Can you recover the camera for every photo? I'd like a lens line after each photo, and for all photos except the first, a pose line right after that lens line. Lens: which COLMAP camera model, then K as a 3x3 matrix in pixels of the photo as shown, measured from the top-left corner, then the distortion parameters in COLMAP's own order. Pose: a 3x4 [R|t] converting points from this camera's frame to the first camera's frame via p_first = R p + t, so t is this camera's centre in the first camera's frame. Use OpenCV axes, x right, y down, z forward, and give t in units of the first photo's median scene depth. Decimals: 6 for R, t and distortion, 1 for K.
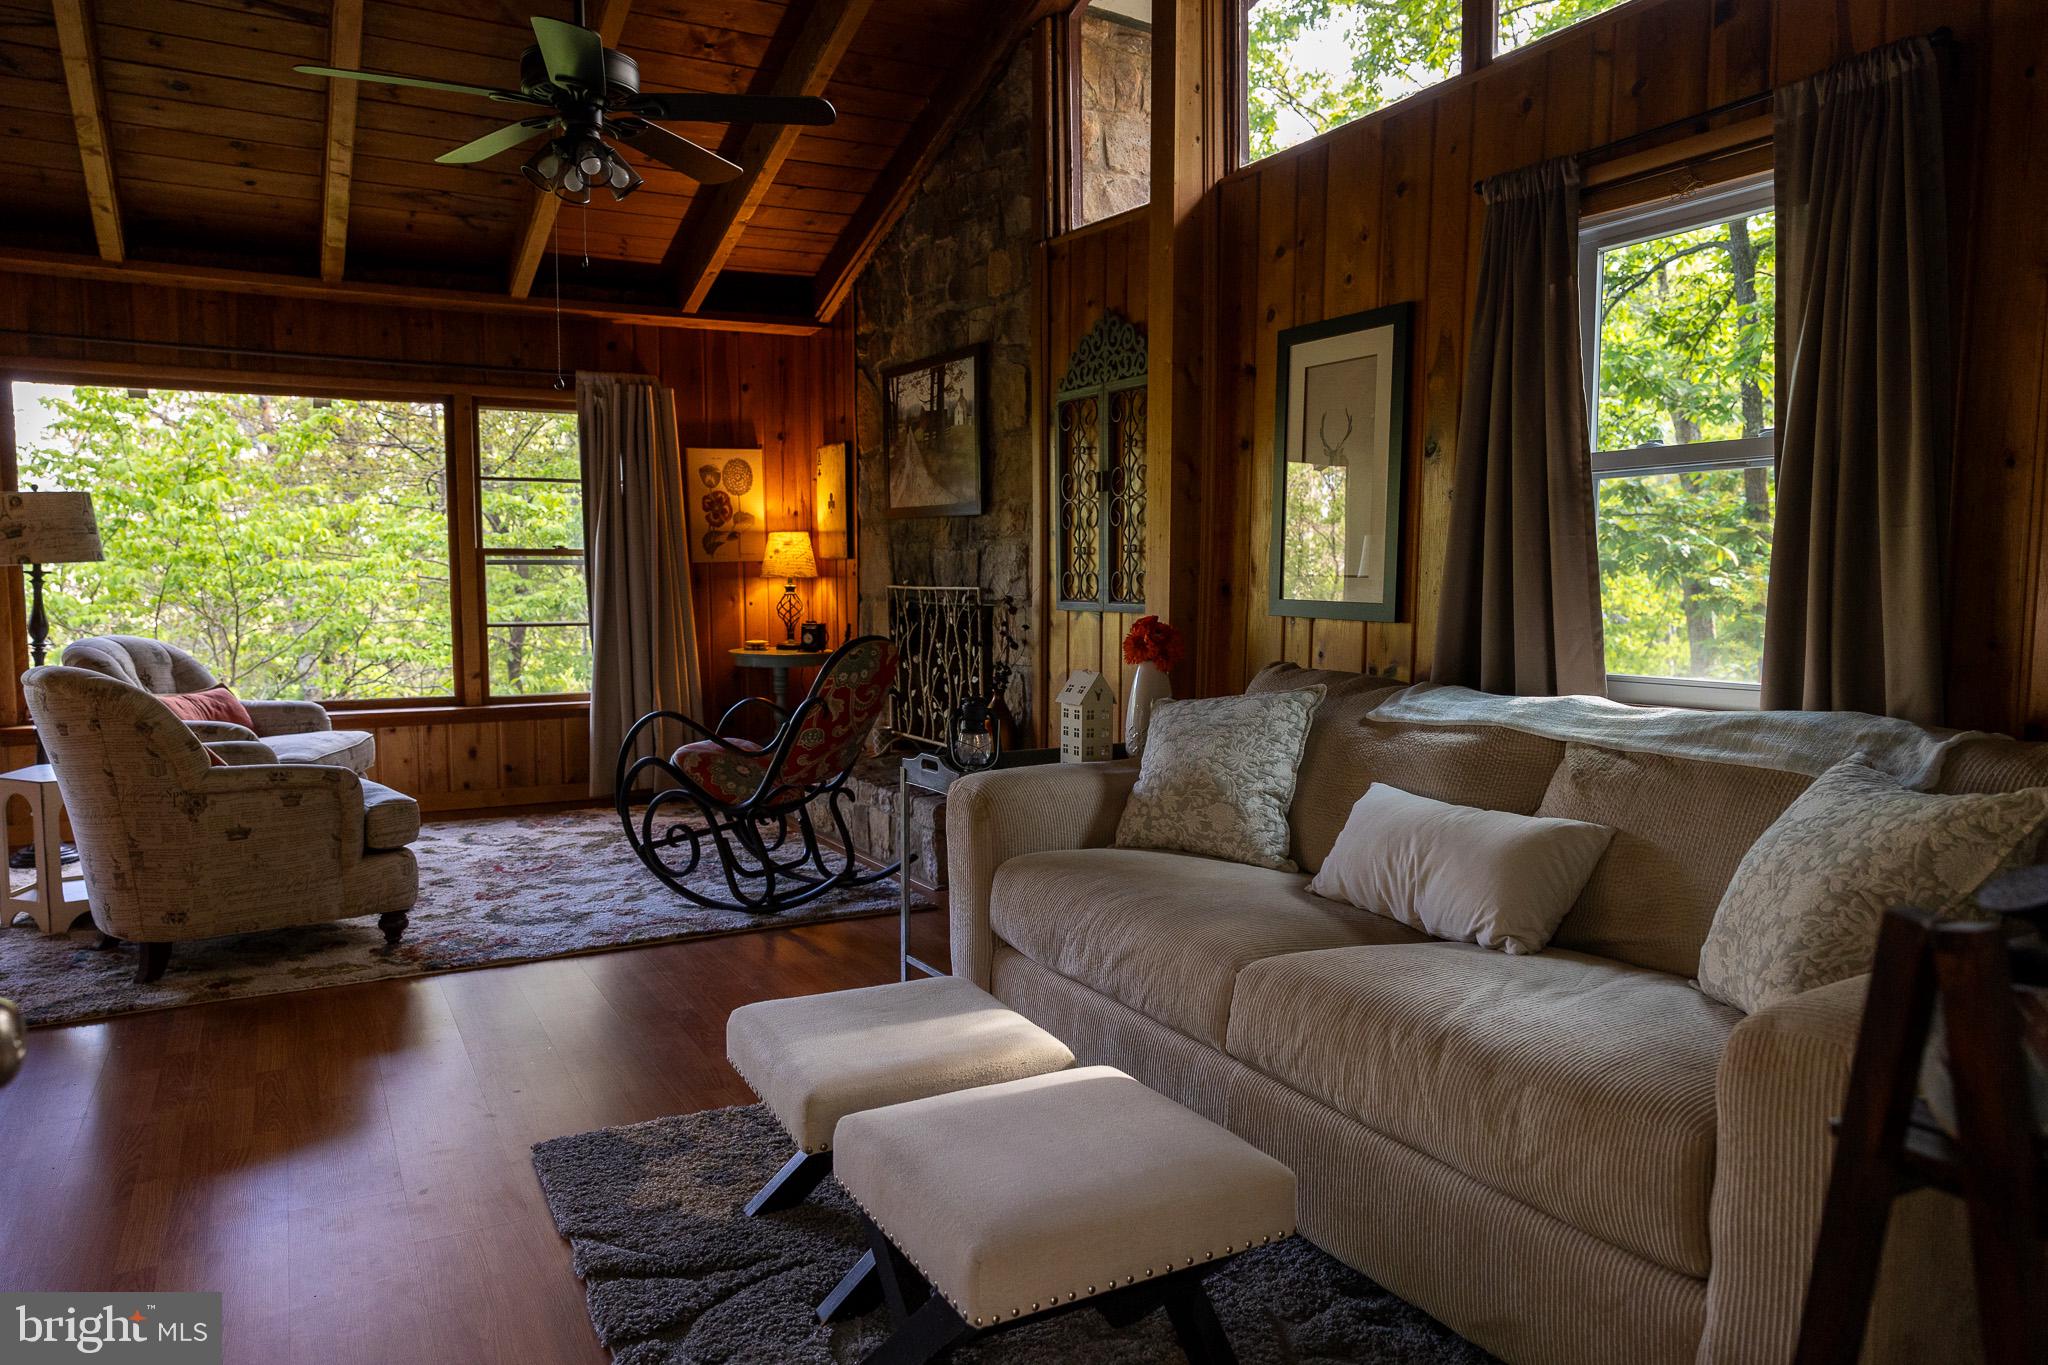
lens RADIAL K [[1359.4, 0, 1024.0], [0, 1359.4, 682.5], [0, 0, 1]] dist [-0.002344, -0.000571]
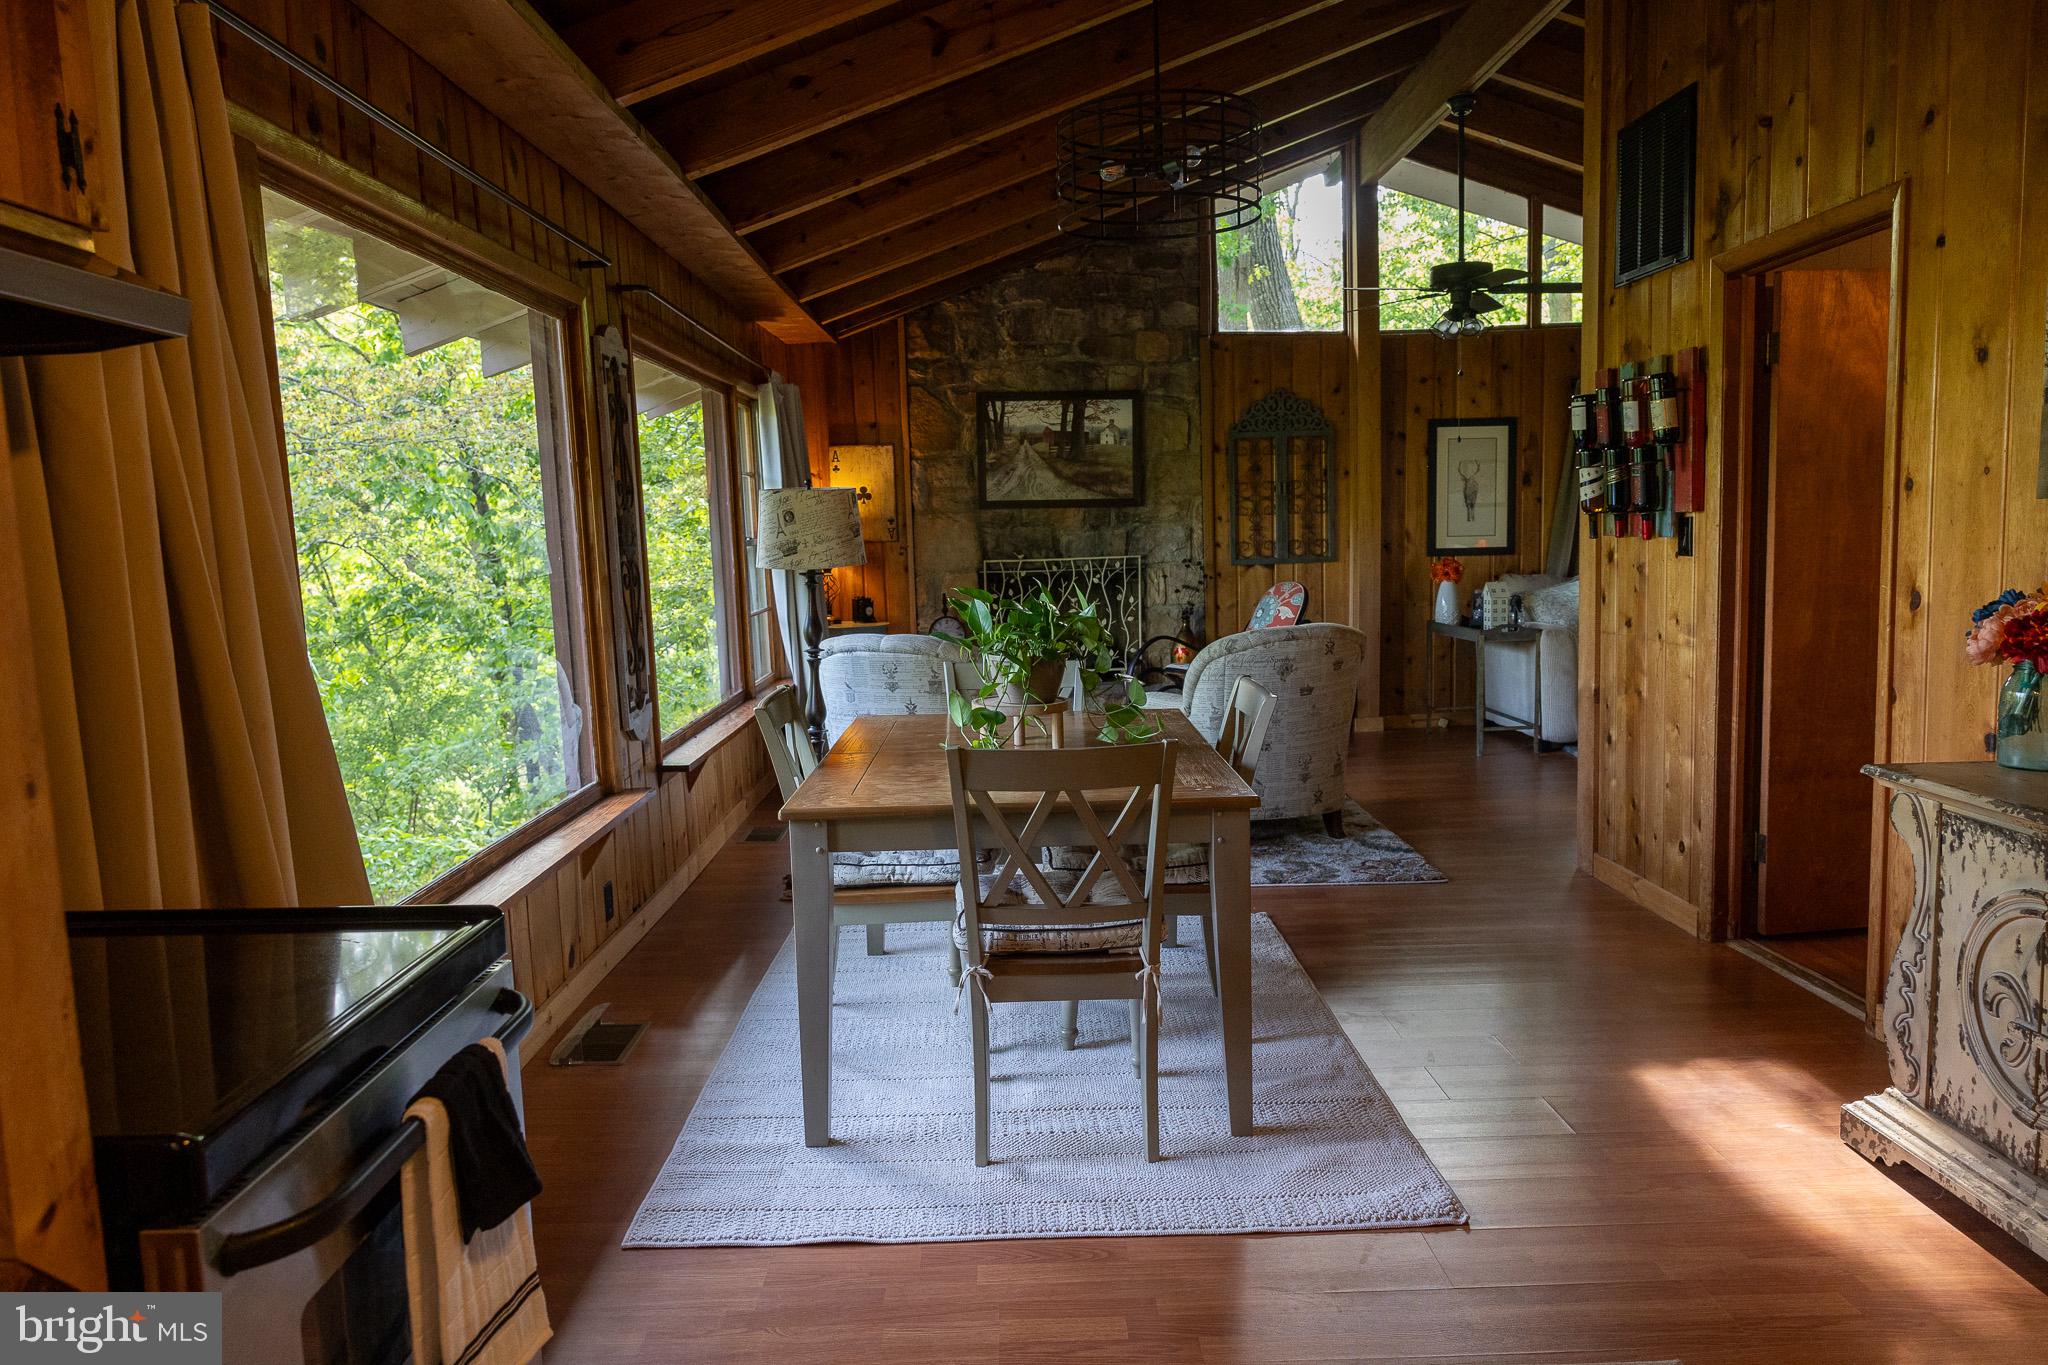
lens RADIAL K [[1375.7, 0, 1021.2], [0, 1375.7, 684.9], [0, 0, 1]] dist [0.001110, 0.003823]
pose [[0.467474, -0.112886, 0.876769, -1.973566], [0.104012, 0.991948, 0.072259, -0.071893], [-0.877866, 0.057416, 0.475452, 0.565375]]
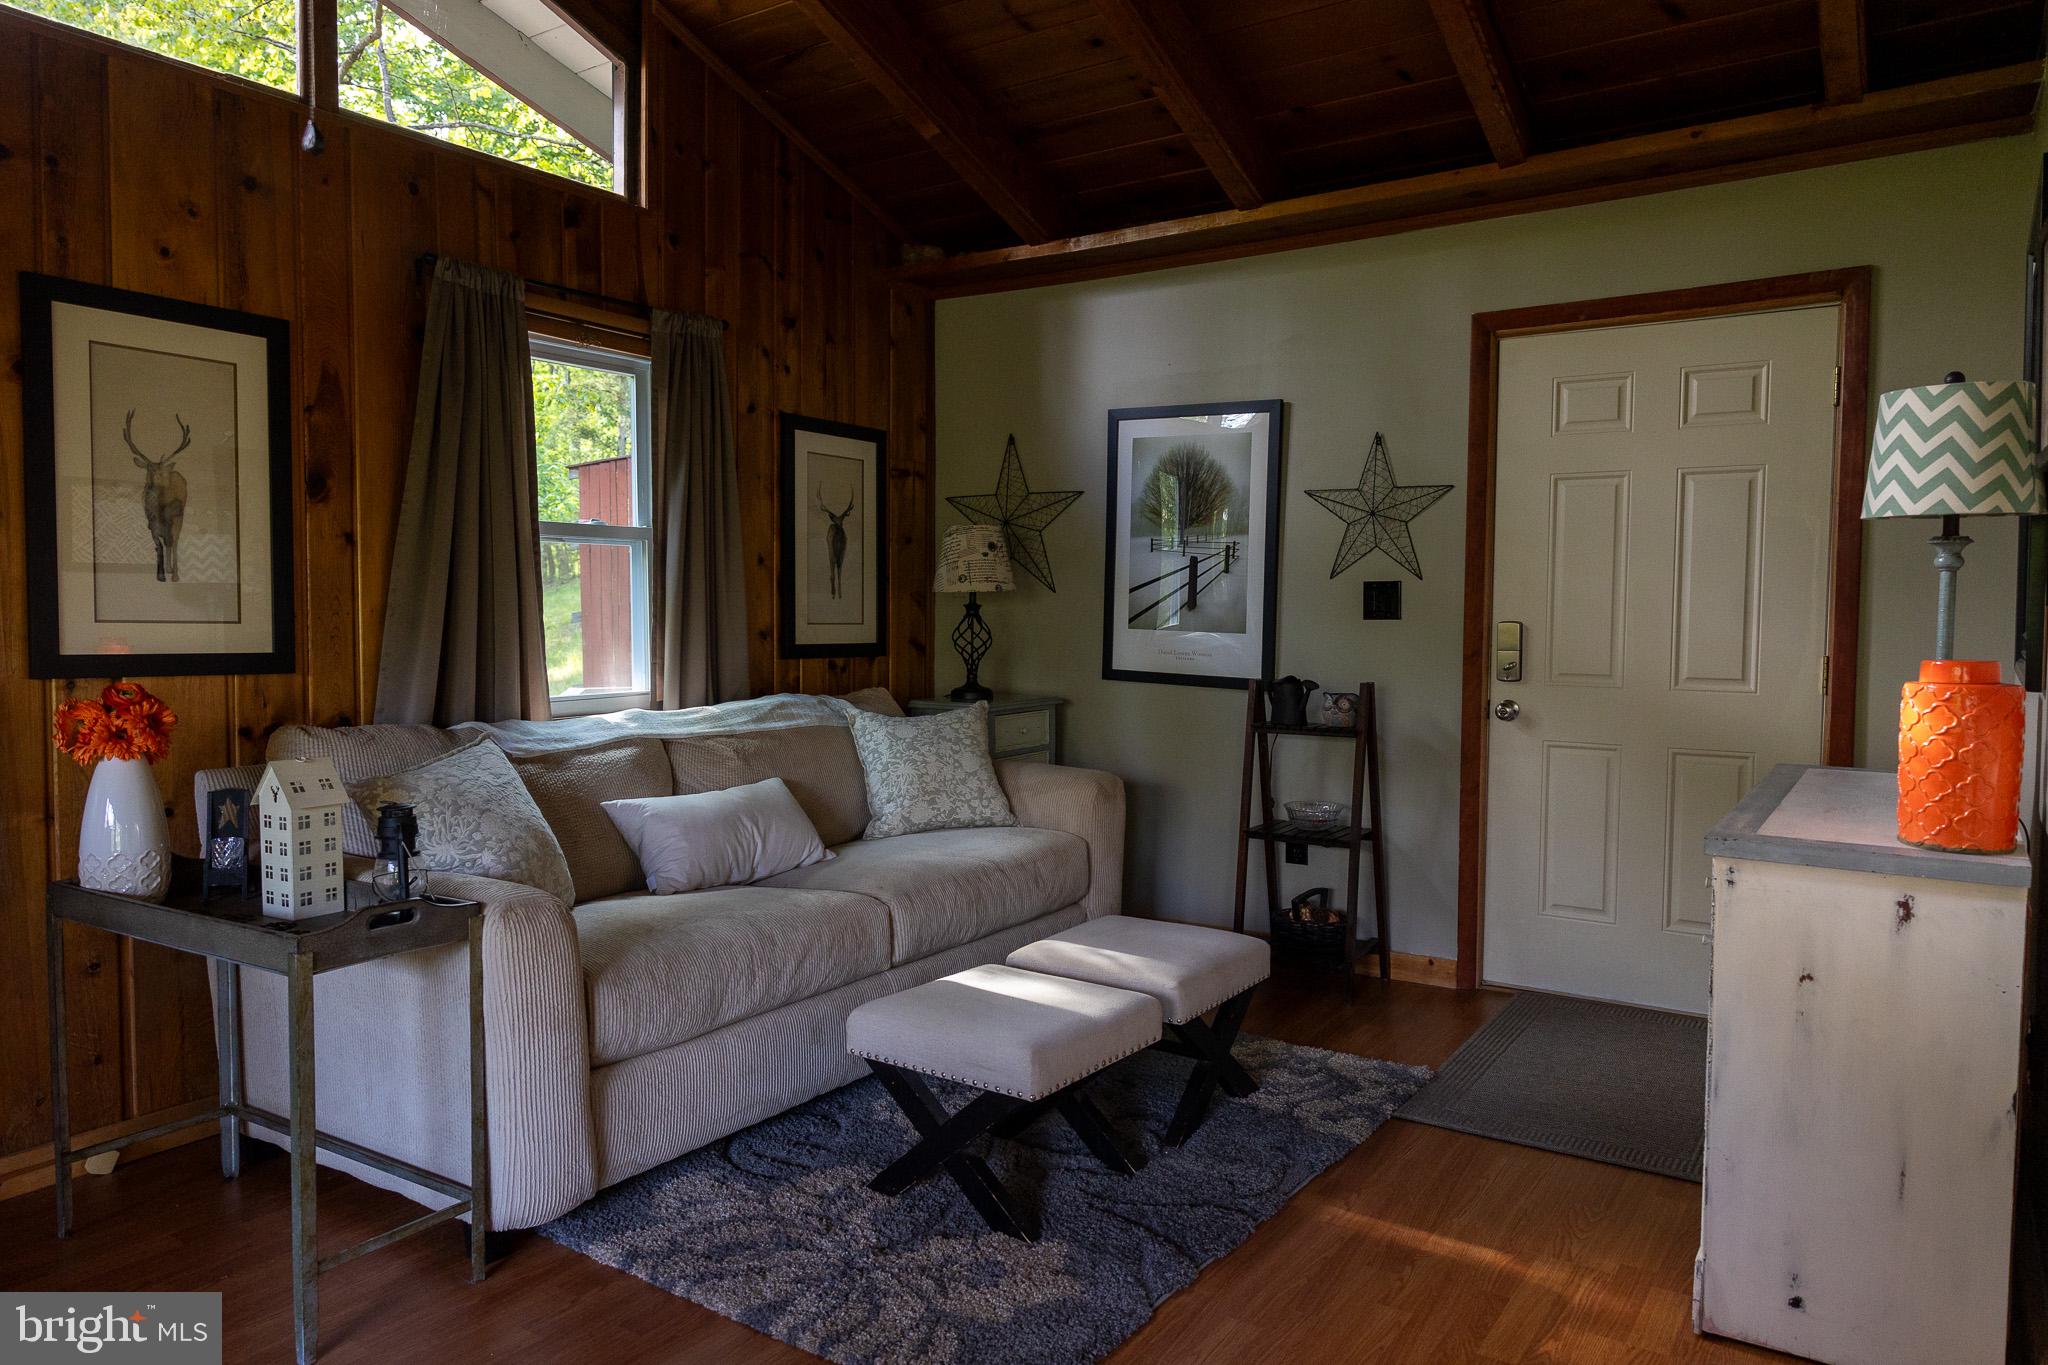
lens RADIAL K [[1372.0, 0, 1024.0], [0, 1372.0, 682.5], [0, 0, 1]] dist [0.004883, -0.000970]
pose [[-0.455708, -0.043385, 0.889072, -0.674803], [0.072020, 0.993740, 0.085408, -0.071945], [-0.887211, 0.102952, -0.449730, 0.874634]]
